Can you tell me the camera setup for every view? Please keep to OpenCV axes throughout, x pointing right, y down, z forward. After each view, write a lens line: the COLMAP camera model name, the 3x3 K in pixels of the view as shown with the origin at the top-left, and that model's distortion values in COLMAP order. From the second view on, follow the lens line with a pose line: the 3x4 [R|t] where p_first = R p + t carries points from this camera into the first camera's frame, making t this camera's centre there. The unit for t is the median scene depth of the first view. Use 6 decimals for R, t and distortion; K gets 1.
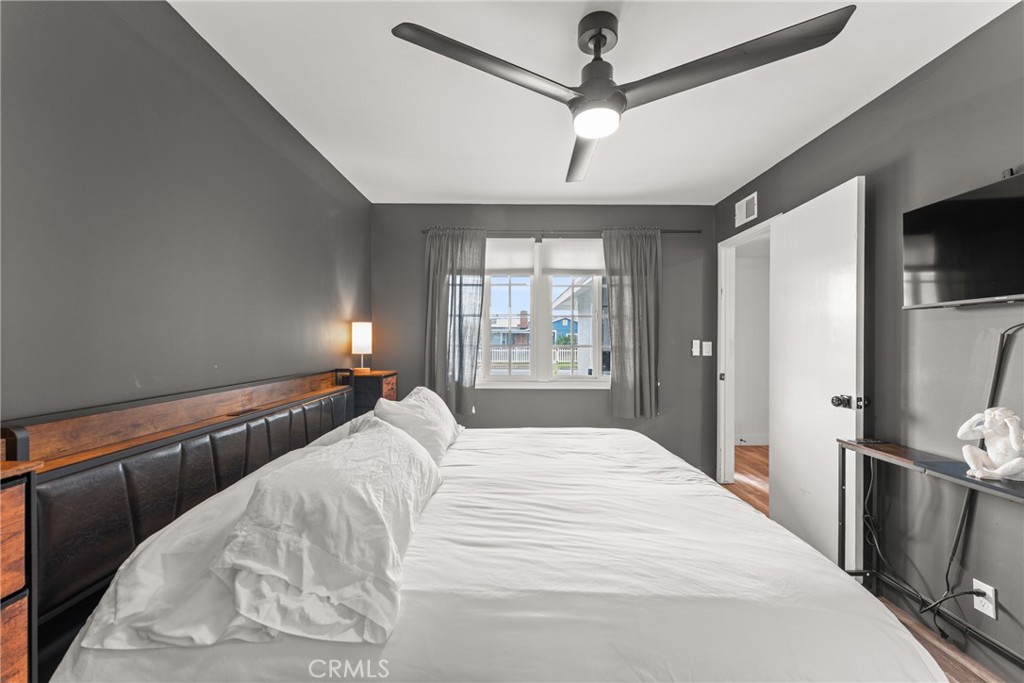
lens RADIAL K [[413.7, 0, 505.7], [0, 413.7, 341.3], [0, 0, 1]] dist [-0.000680, 0.000080]
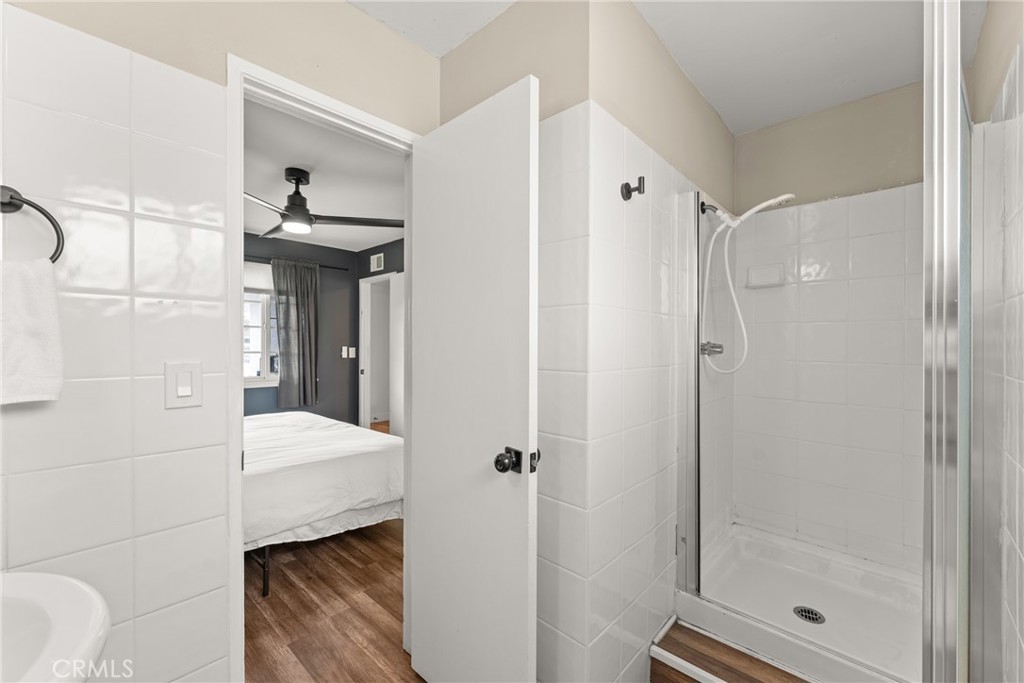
lens RADIAL K [[413.7, 0, 509.1], [0, 413.7, 345.0], [0, 0, 1]] dist [-0.000680, 0.000080]
pose [[0.677228, -0.001878, 0.735771, -0.196363], [-0.001578, 0.999991, 0.004005, -0.014869], [-0.735771, -0.003874, 0.677219, -0.363612]]
